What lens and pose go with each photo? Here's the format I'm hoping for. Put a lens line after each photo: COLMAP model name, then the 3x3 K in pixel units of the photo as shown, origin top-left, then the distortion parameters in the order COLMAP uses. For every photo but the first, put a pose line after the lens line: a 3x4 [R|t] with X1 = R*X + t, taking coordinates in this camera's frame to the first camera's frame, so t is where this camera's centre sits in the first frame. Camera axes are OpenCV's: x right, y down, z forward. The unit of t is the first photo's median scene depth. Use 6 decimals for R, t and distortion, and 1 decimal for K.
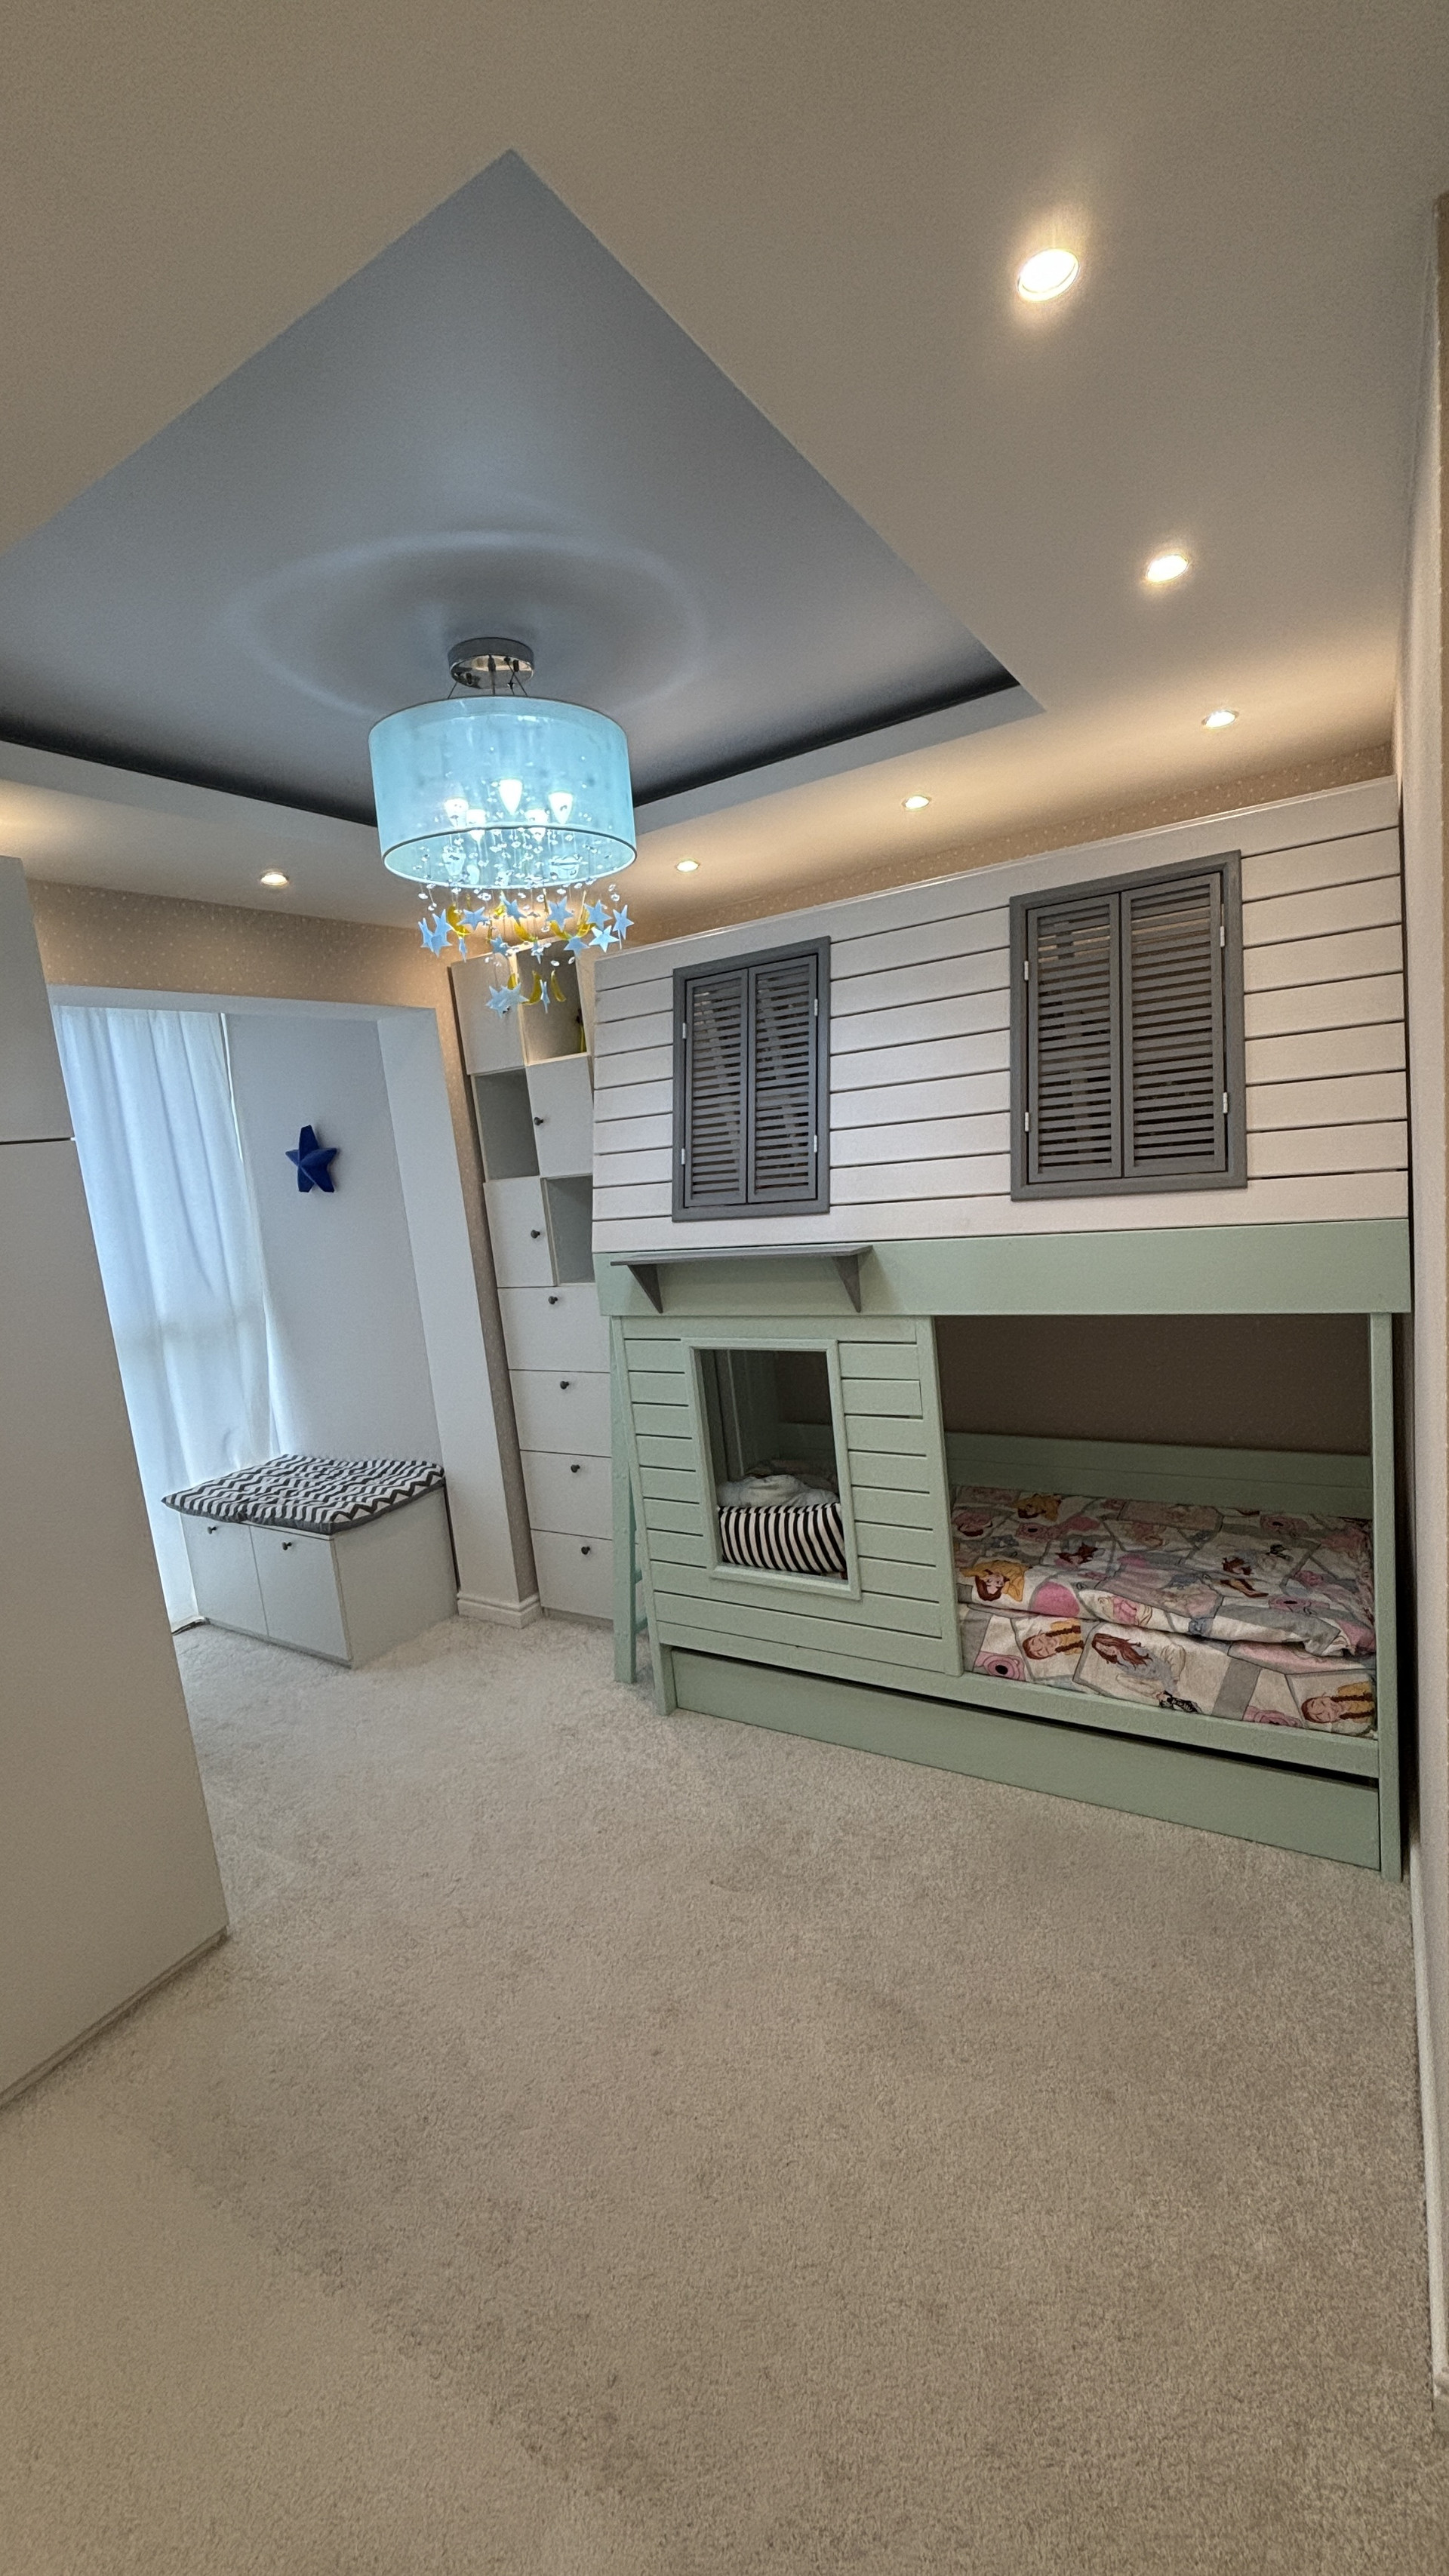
lens RADIAL K [[1033.6, 0, 737.5], [0, 1033.6, 1282.7], [0, 0, 1]] dist [0.000249, -0.000059]
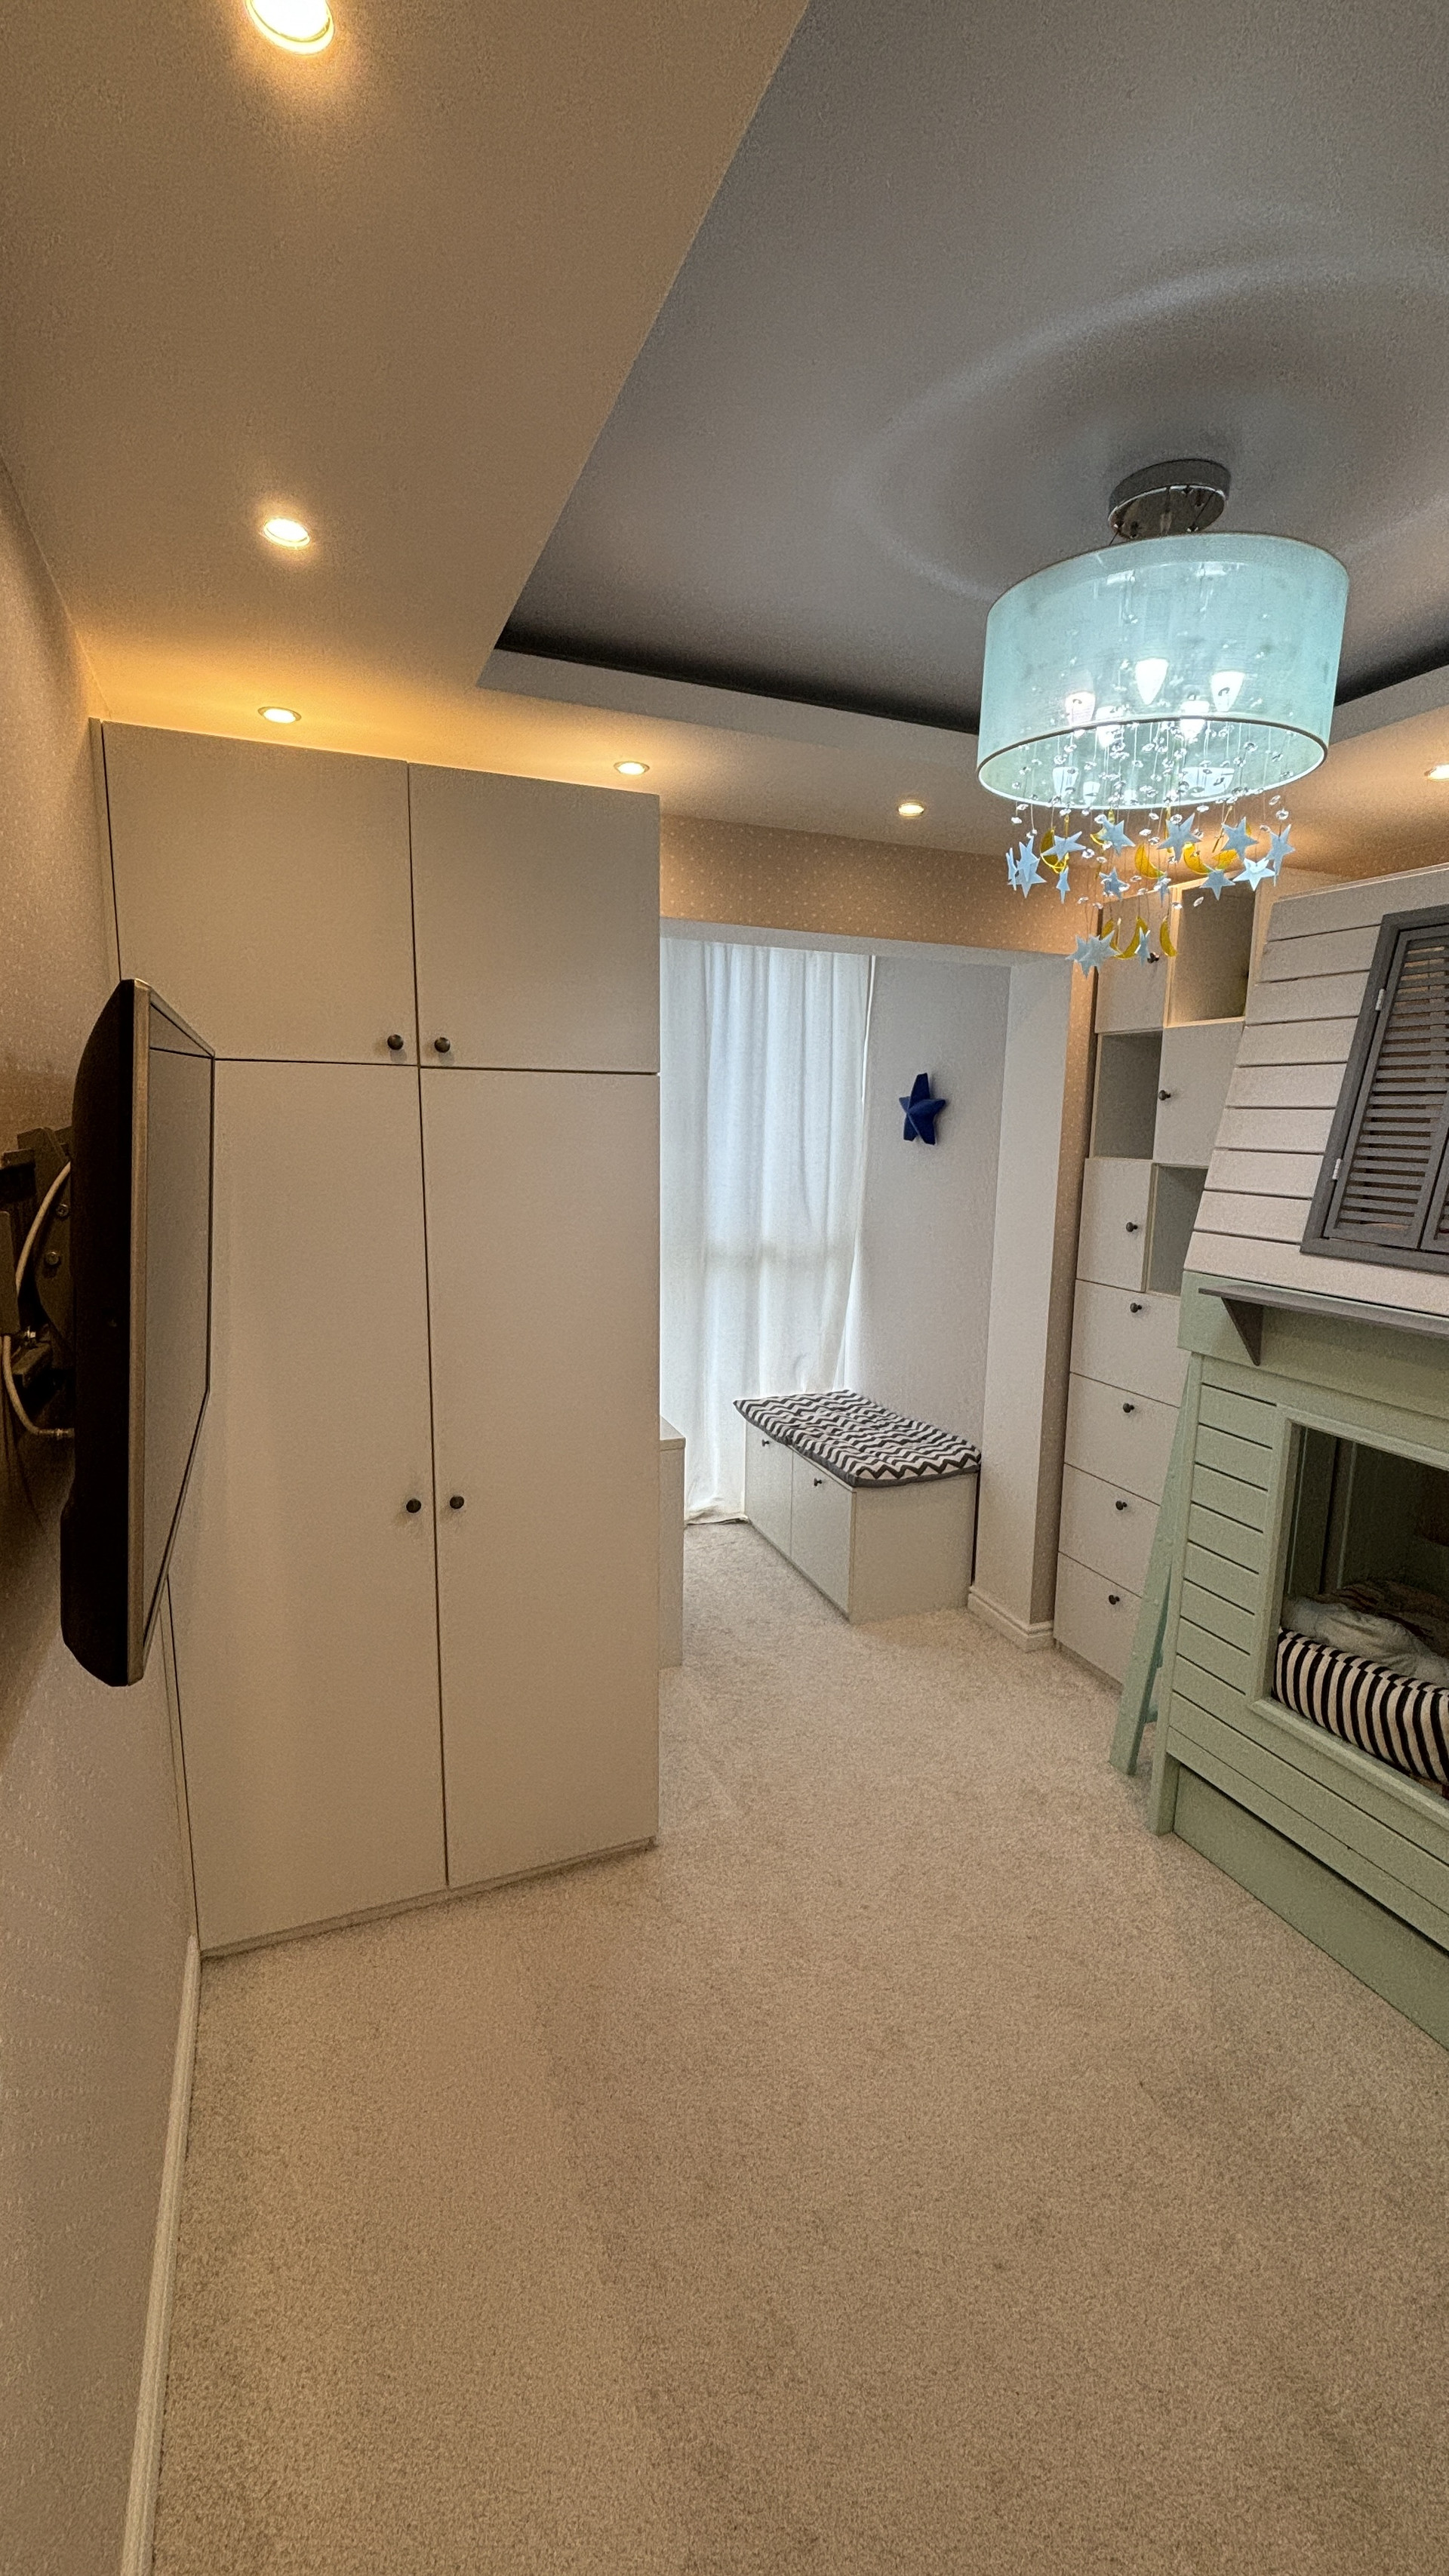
lens RADIAL K [[1037.2, 0, 730.5], [0, 1037.2, 1280.1], [0, 0, 1]] dist [-0.008526, -0.000108]
pose [[0.805061, 0.209786, -0.554858, 0.022315], [-0.181329, 0.977635, 0.106537, -0.038263], [0.564798, 0.014843, 0.825096, 0.120314]]
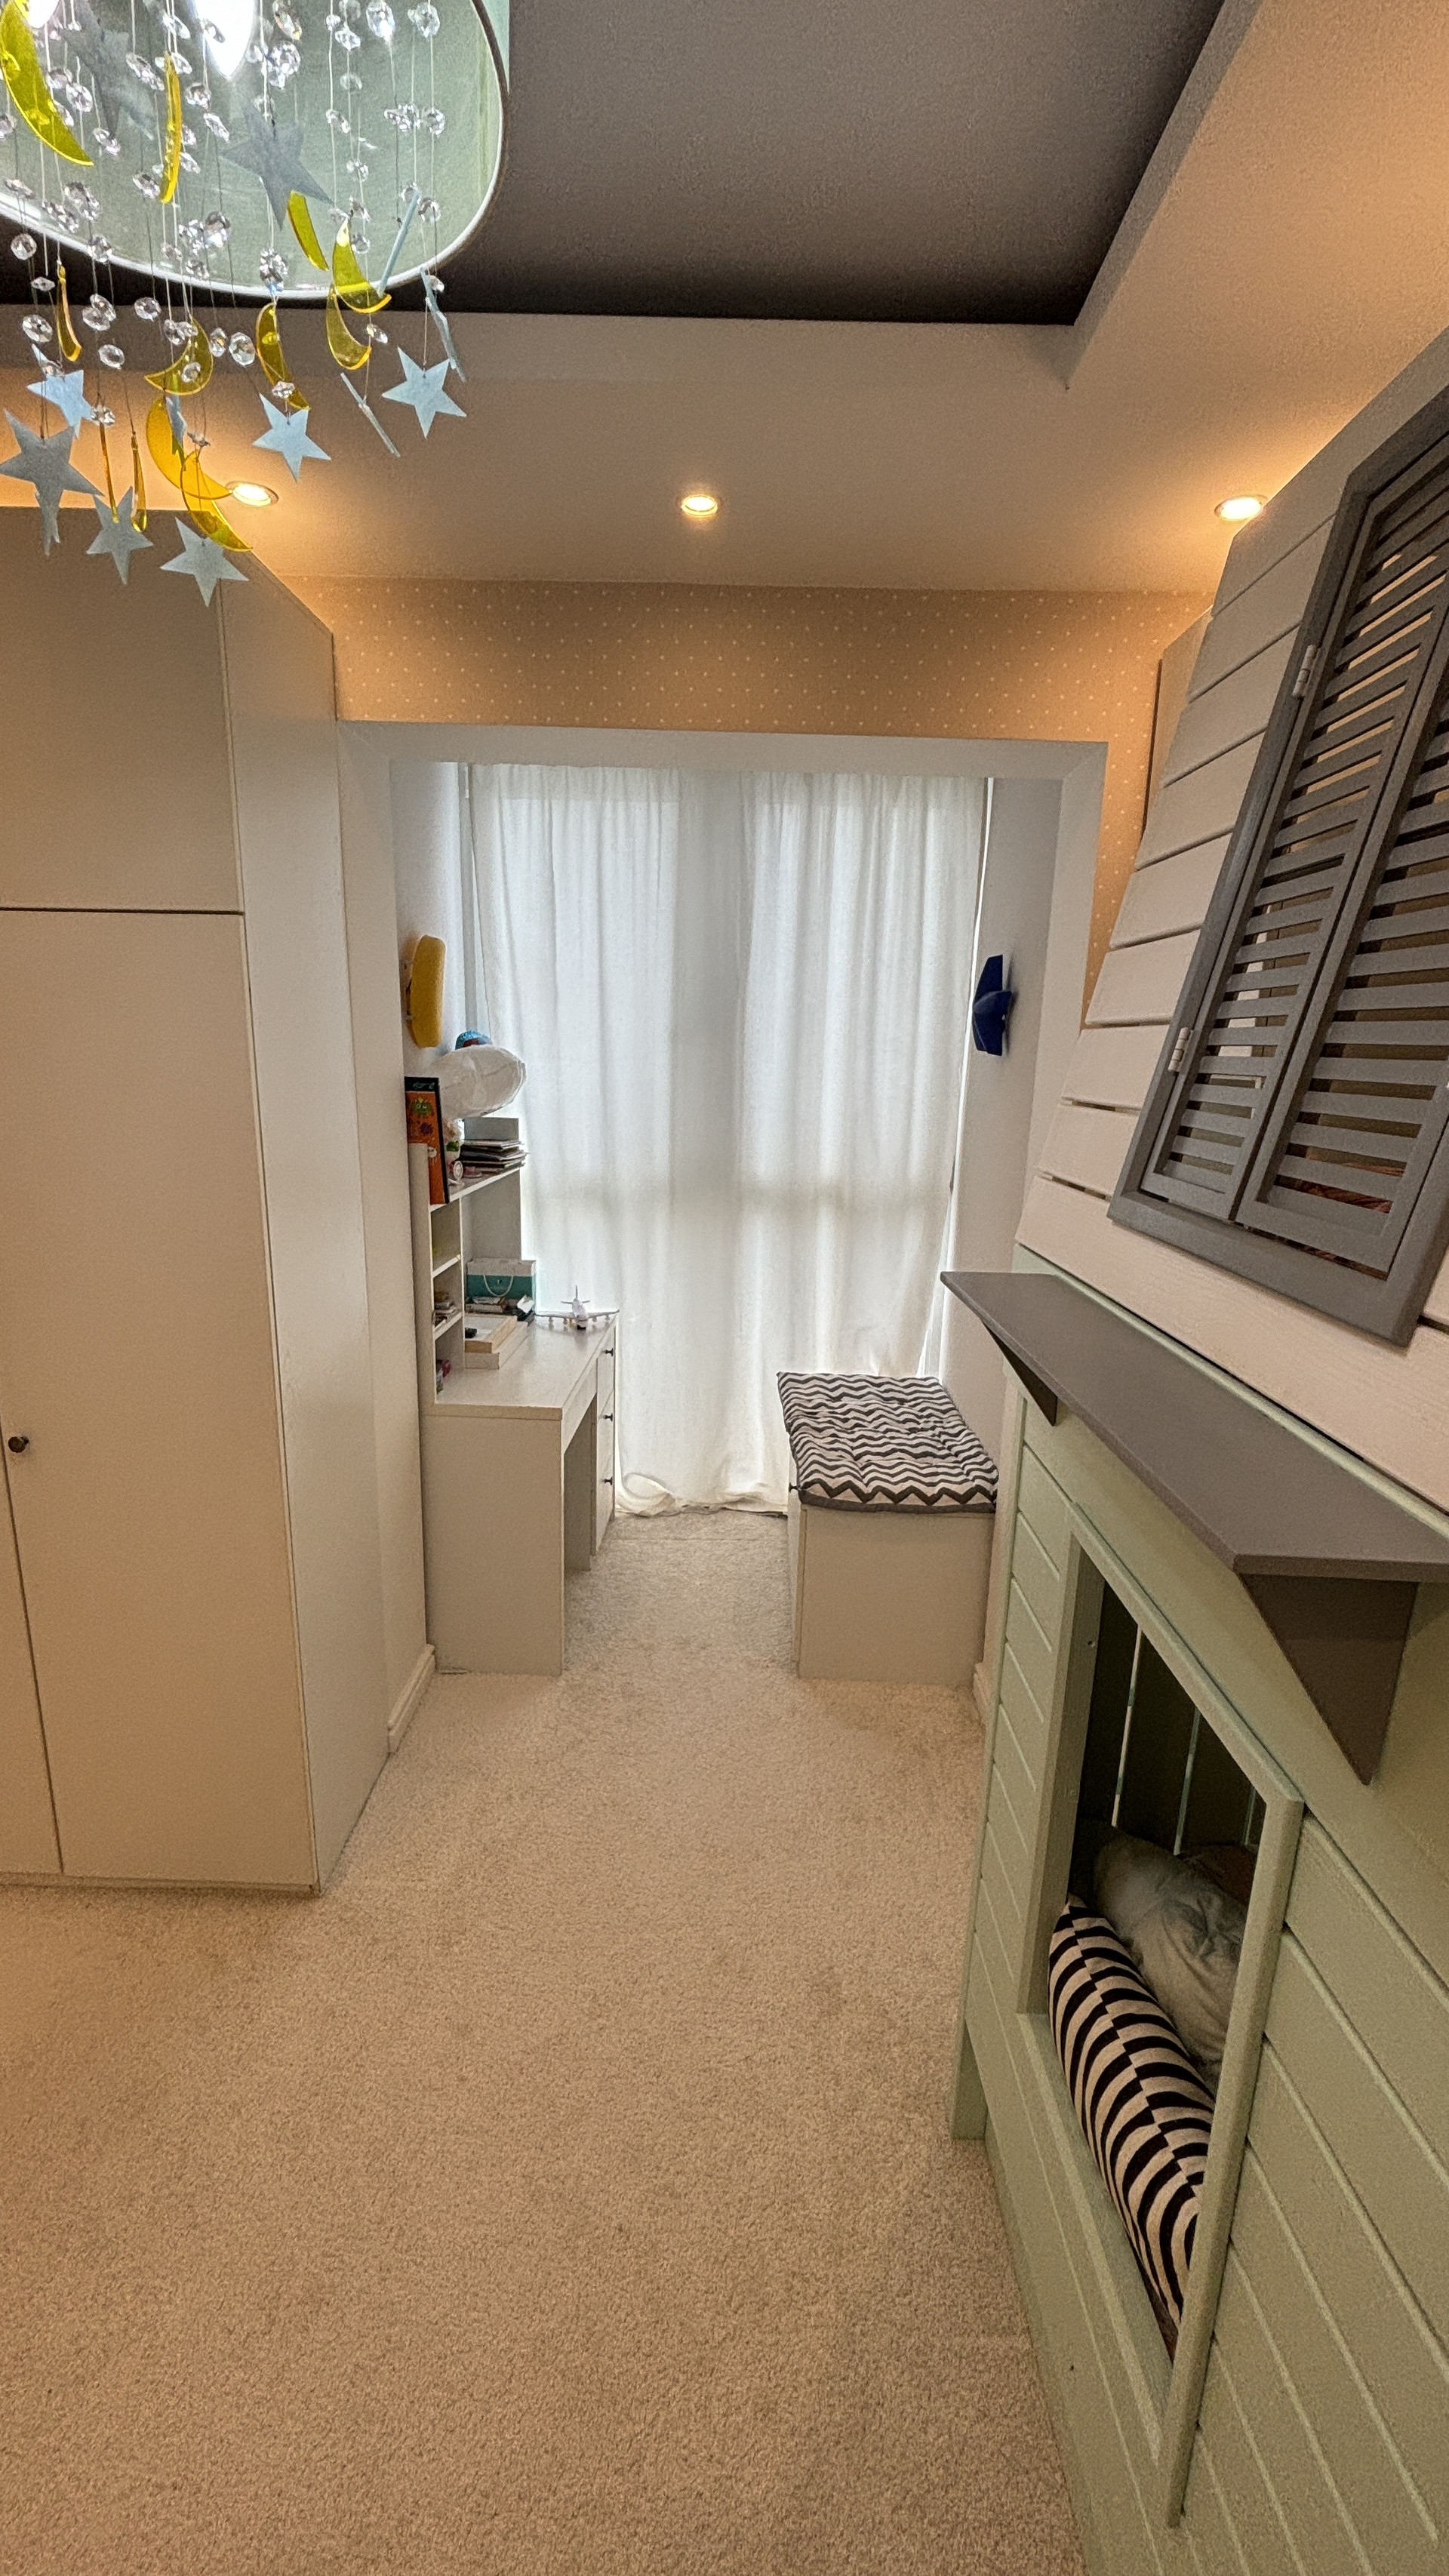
lens RADIAL K [[1051.5, 0, 715.7], [0, 1051.5, 1282.0], [0, 0, 1]] dist [-0.000628, -0.000137]
pose [[0.502291, 0.304352, -0.809366, 0.159596], [-0.197663, 0.951640, 0.235183, -0.085663], [0.841804, 0.041851, 0.538159, 0.571763]]
